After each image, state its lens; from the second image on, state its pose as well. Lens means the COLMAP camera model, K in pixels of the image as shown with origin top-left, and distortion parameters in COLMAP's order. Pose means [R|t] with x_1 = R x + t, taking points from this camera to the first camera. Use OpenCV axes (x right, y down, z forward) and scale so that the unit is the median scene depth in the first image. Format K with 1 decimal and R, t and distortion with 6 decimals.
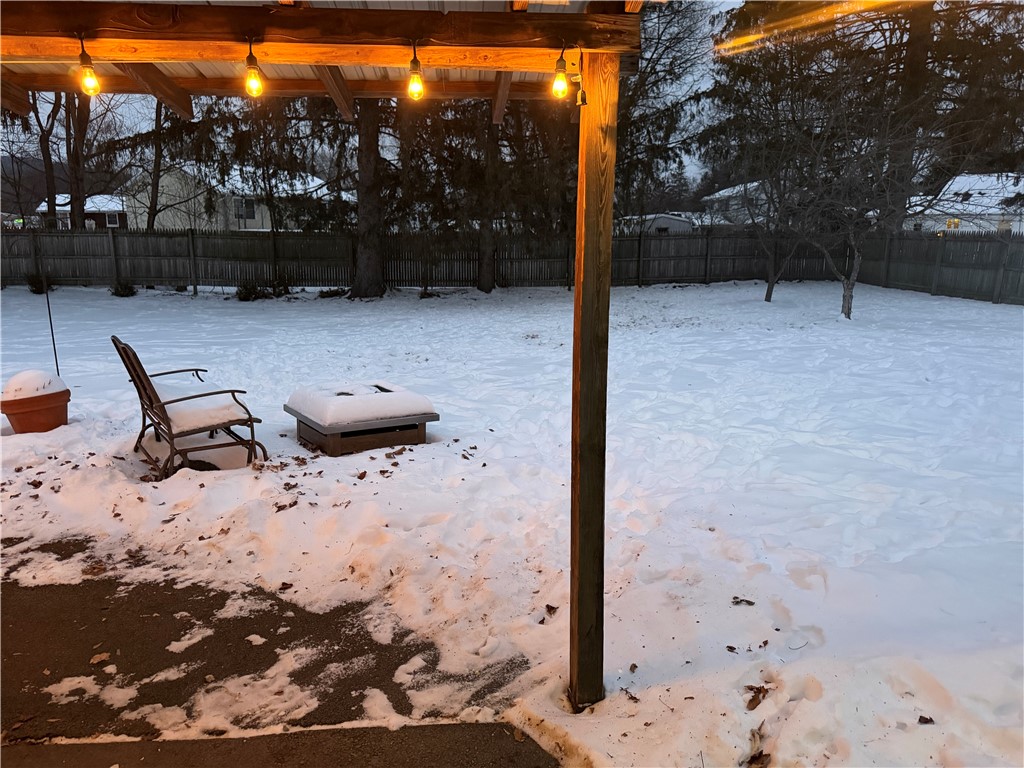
lens RADIAL K [[729.0, 0, 518.0], [0, 729.0, 387.1], [0, 0, 1]] dist [0.070480, -0.062373]
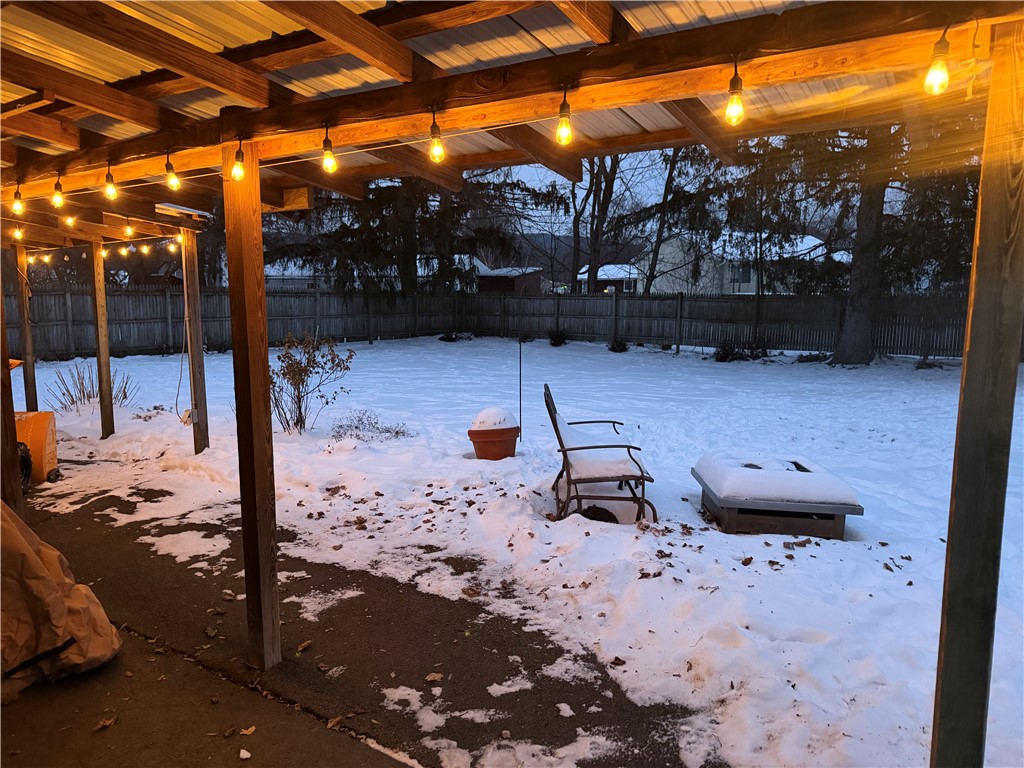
lens RADIAL K [[729.0, 0, 512.6], [0, 729.0, 389.1], [0, 0, 1]] dist [0.070480, -0.062373]
pose [[0.793078, 0.082414, -0.603519, 0.074274], [-0.131131, 0.990673, -0.037036, -0.013125], [0.594838, 0.108513, 0.796488, 0.090162]]
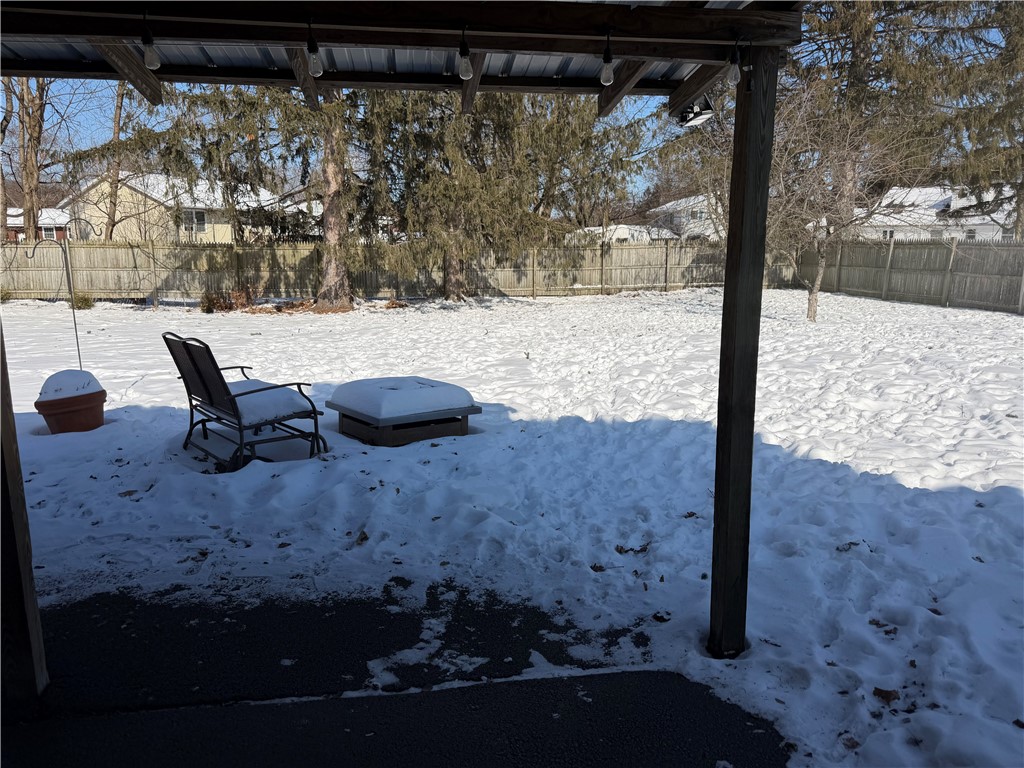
lens RADIAL K [[729.0, 0, 506.2], [0, 729.0, 376.6], [0, 0, 1]] dist [0.070480, -0.062373]
pose [[0.997894, -0.016290, 0.062793, -0.145273], [0.018277, 0.999346, -0.031195, 0.028915], [-0.062244, 0.032277, 0.997539, -0.027541]]
